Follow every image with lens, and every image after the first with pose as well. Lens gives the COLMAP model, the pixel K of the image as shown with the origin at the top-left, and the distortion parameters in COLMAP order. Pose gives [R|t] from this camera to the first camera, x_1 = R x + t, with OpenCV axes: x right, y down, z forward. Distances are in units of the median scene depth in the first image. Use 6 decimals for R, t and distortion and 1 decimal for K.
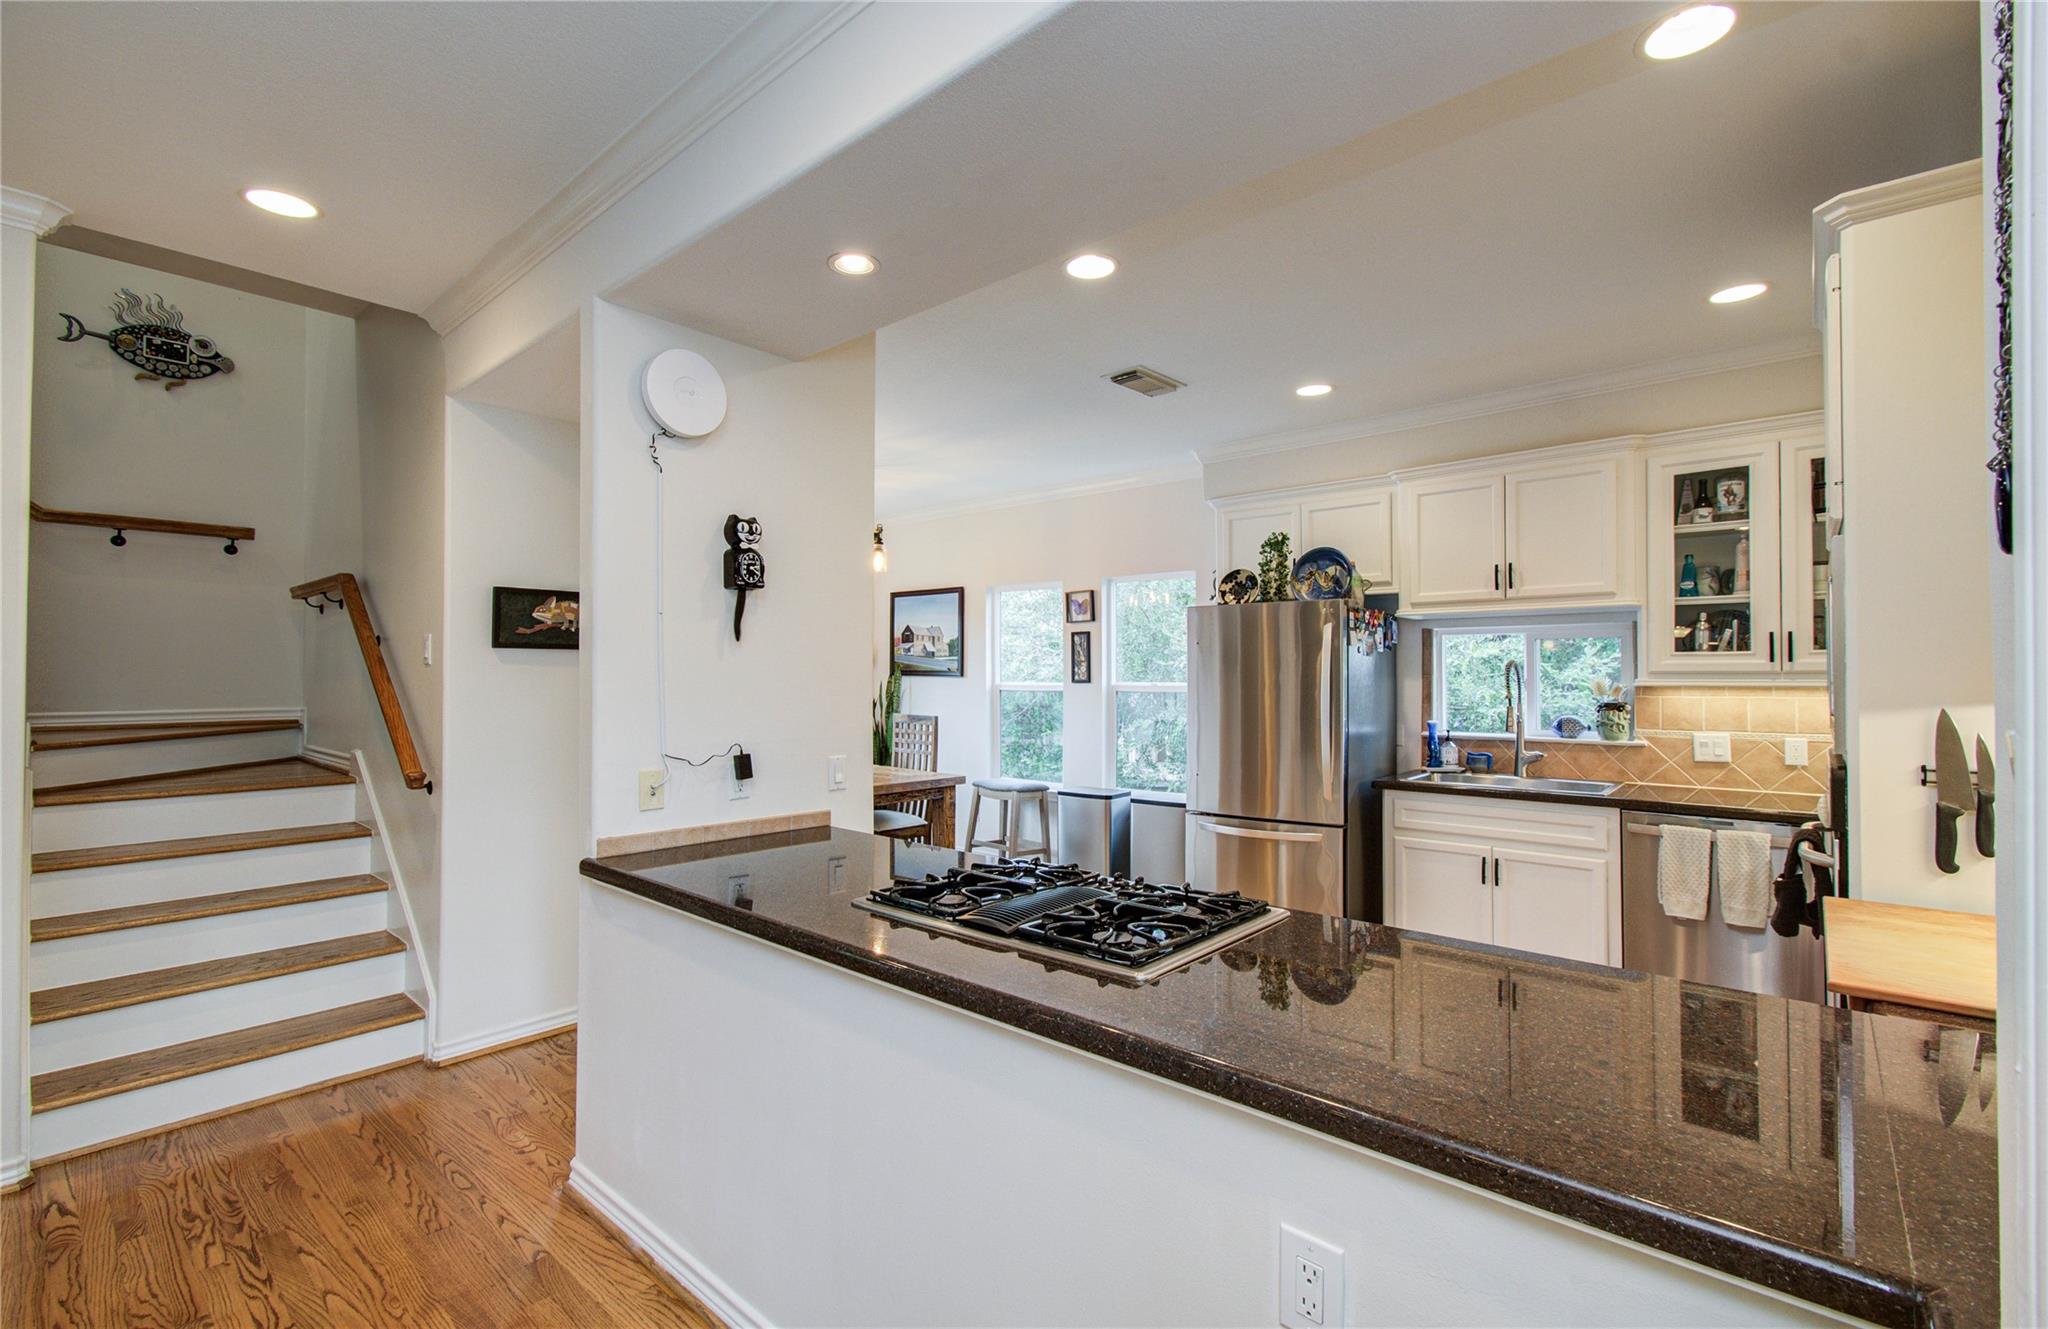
lens RADIAL K [[883.5, 0, 1026.1], [0, 883.5, 652.3], [0, 0, 1]] dist [-0.007846, 0.002165]
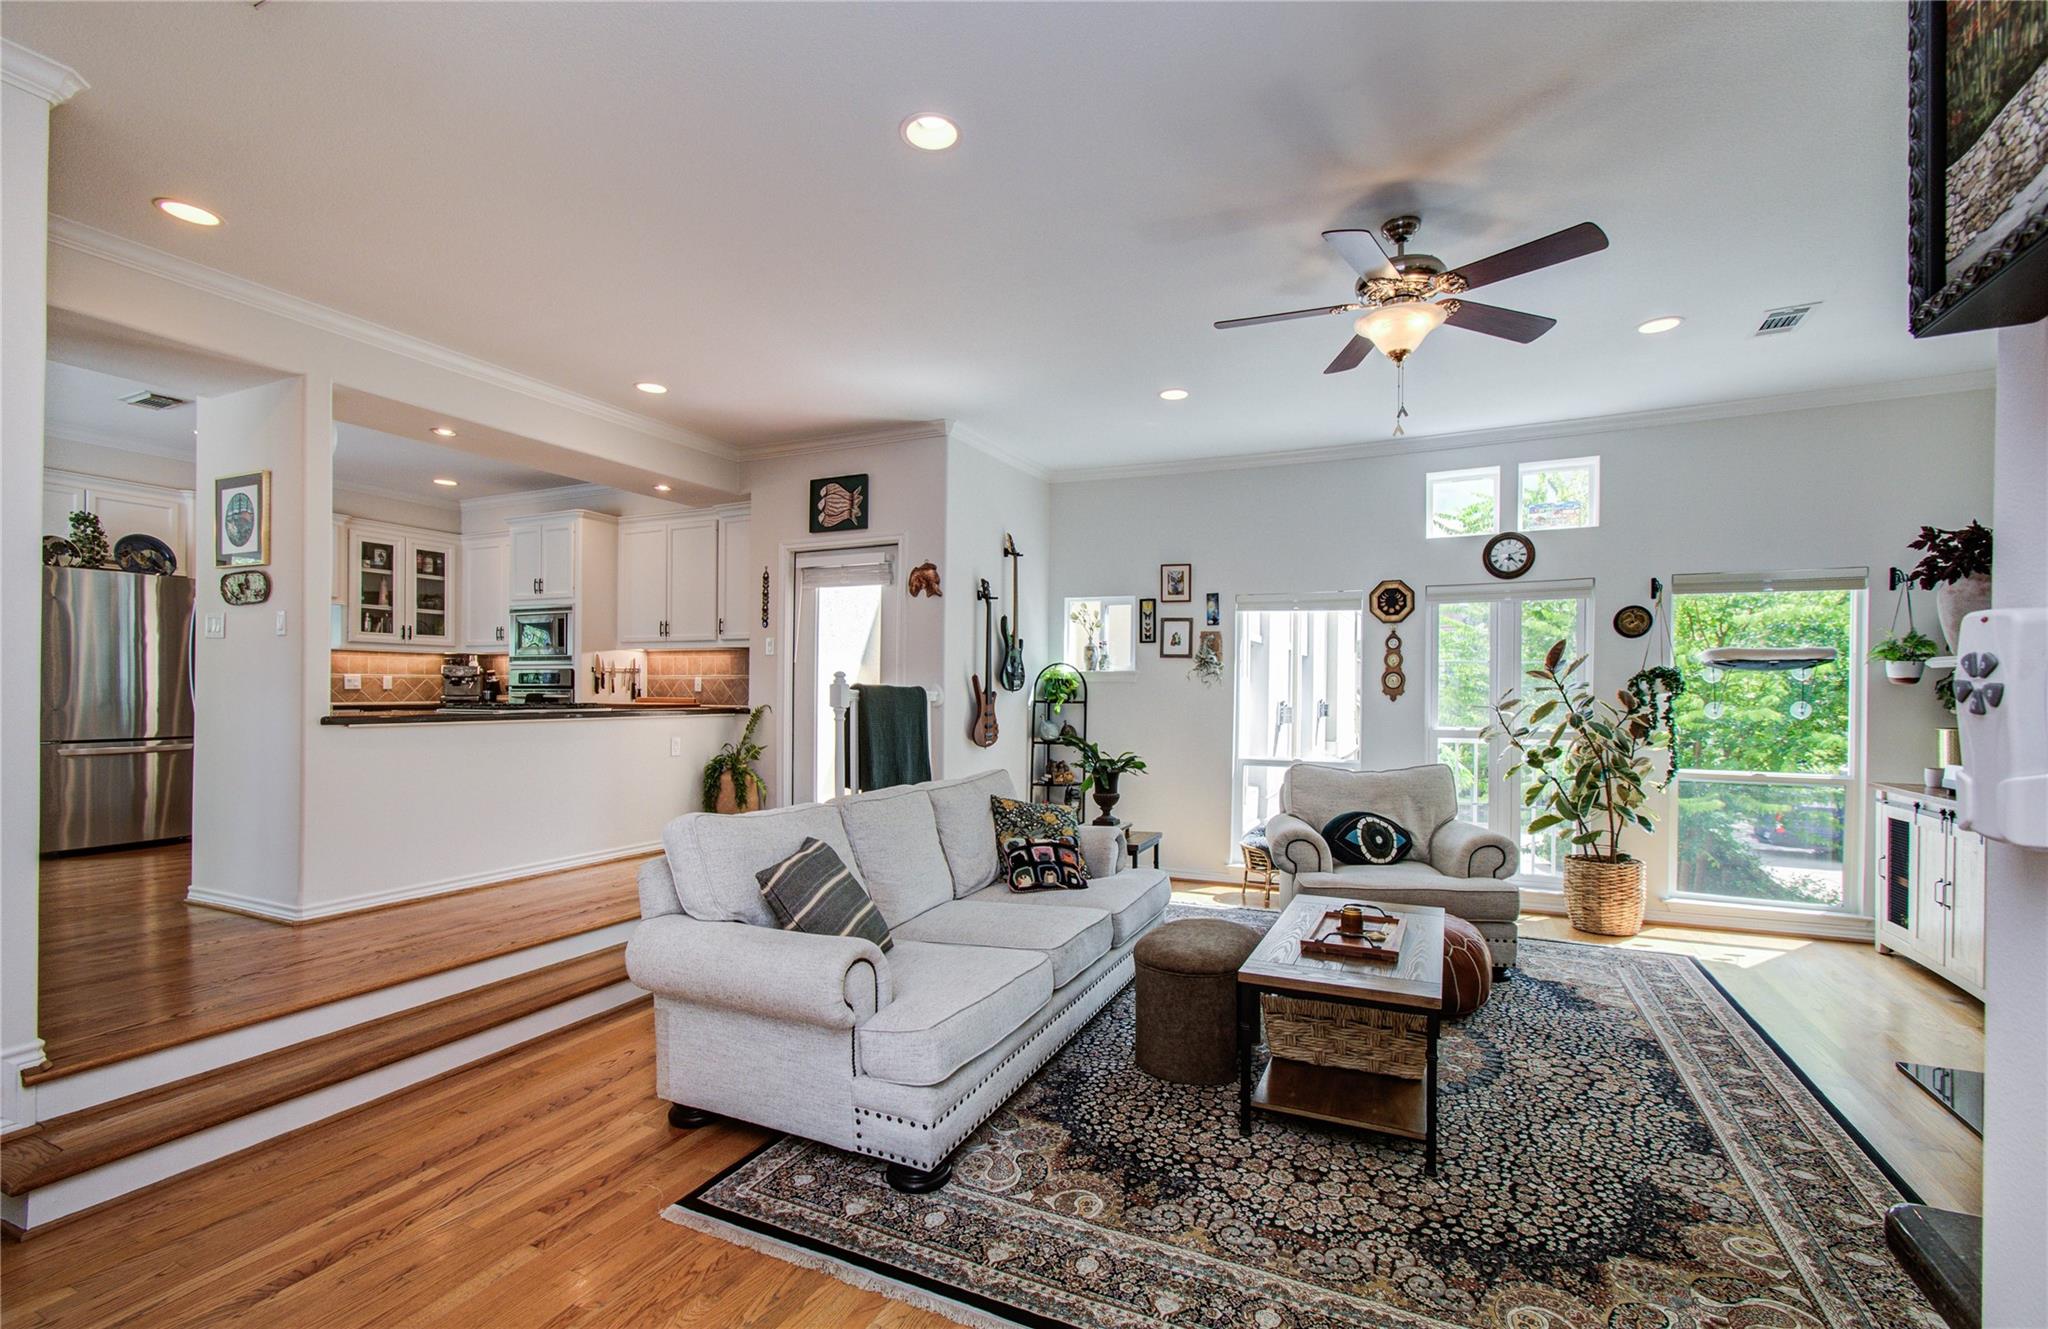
lens RADIAL K [[883.5, 0, 1023.7], [0, 883.5, 702.6], [0, 0, 1]] dist [-0.007846, 0.002165]
pose [[-0.280348, -0.016835, 0.959751, -1.340925], [-0.032151, 0.999450, 0.008140, 0.080932], [-0.959360, -0.028575, -0.280735, 0.109205]]
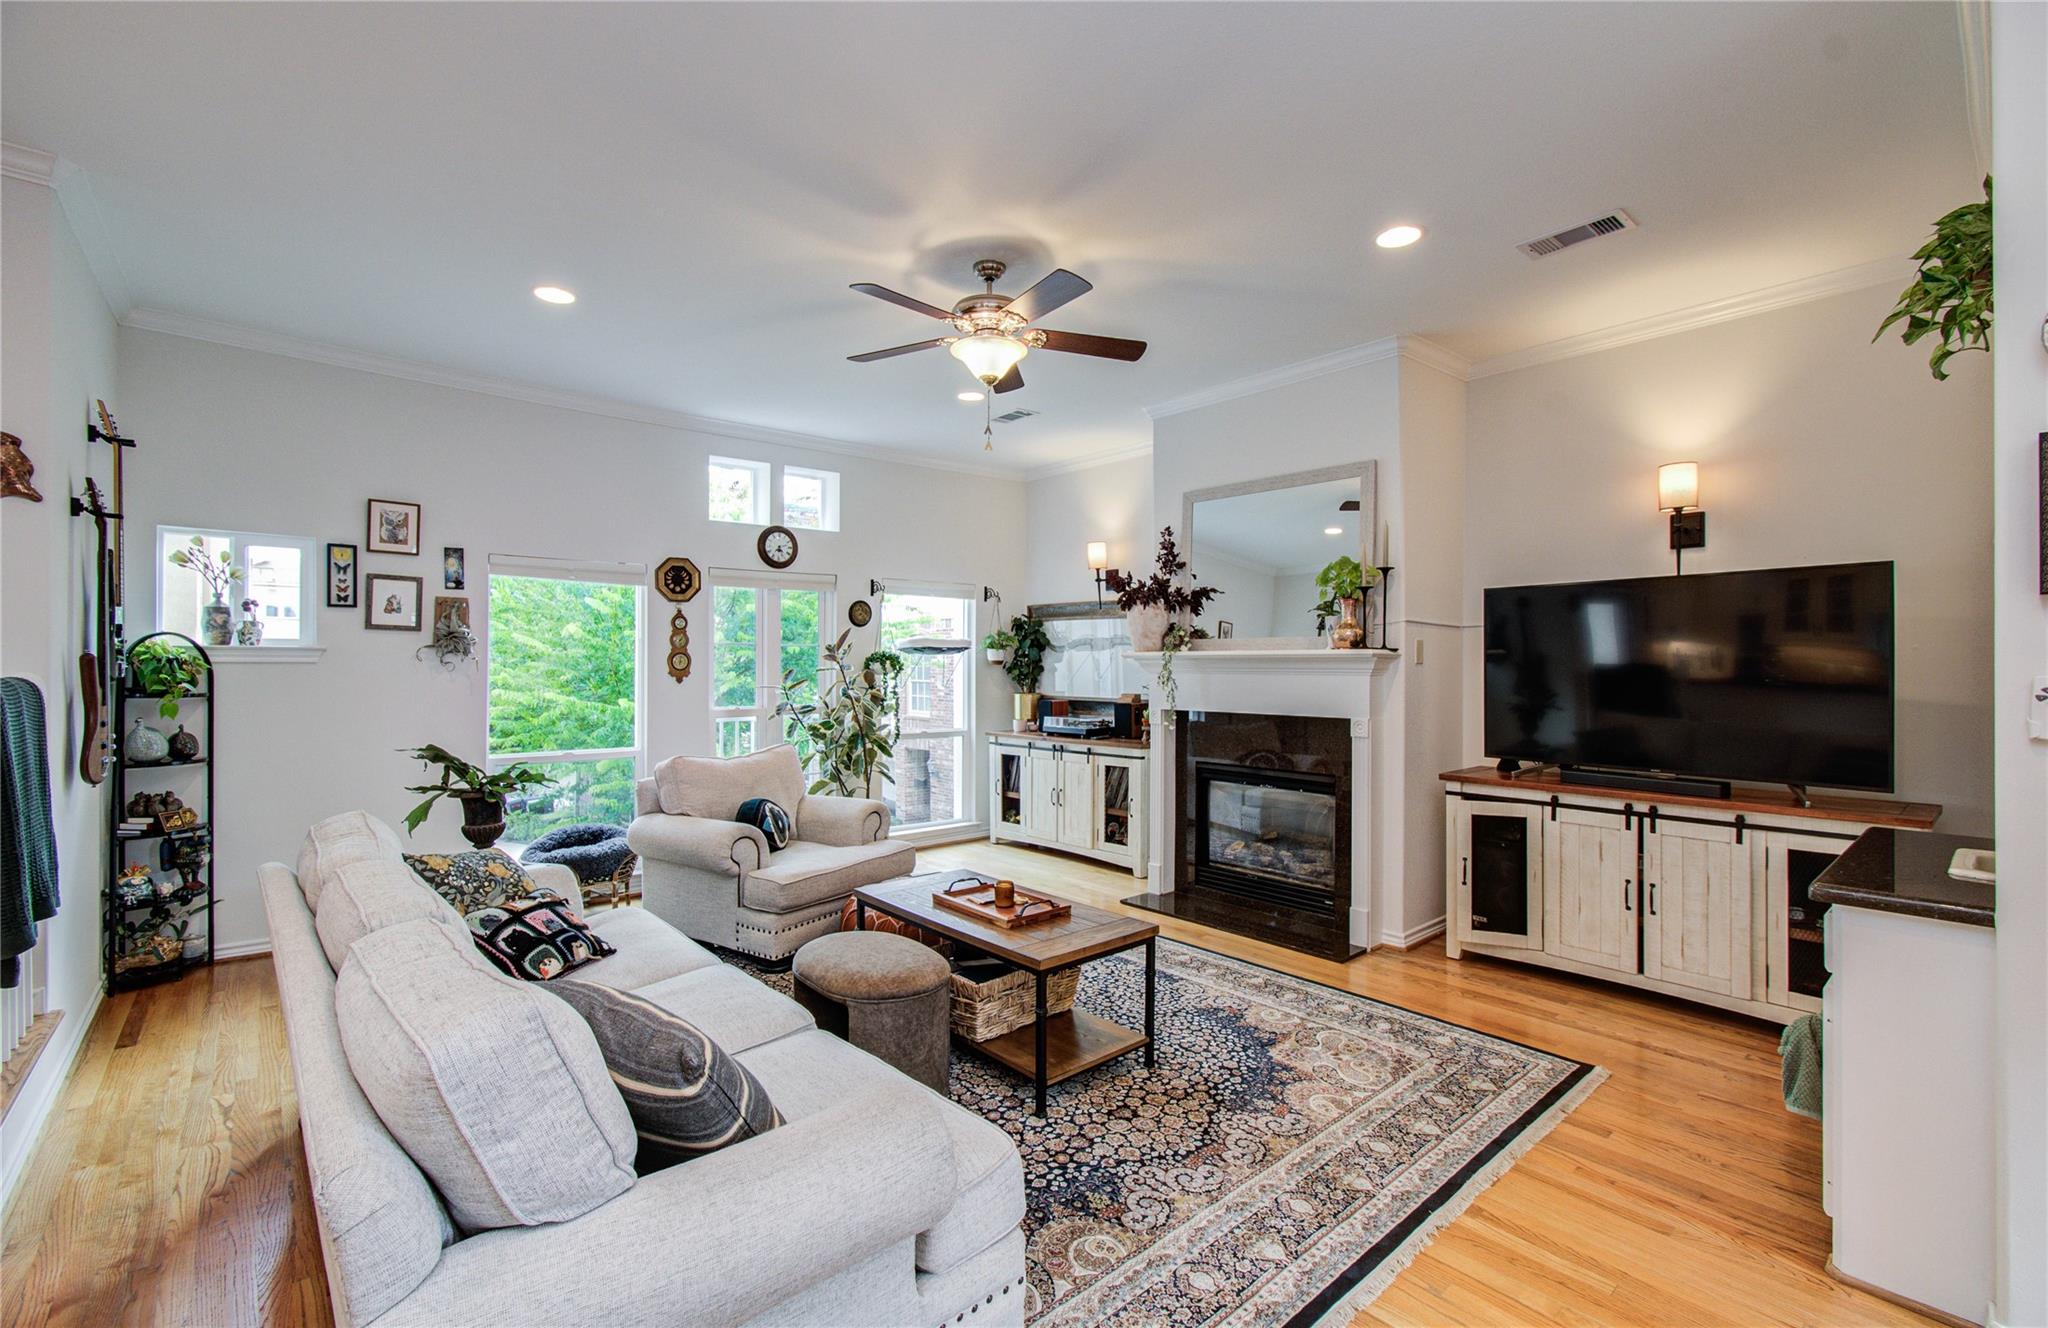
lens RADIAL K [[883.5, 0, 1020.7], [0, 883.5, 659.9], [0, 0, 1]] dist [-0.007846, 0.002165]
pose [[-0.991721, 0.000339, 0.128410, -0.870676], [-0.003830, 0.999473, -0.032219, 0.077159], [-0.128353, -0.032444, -0.991198, 0.411446]]
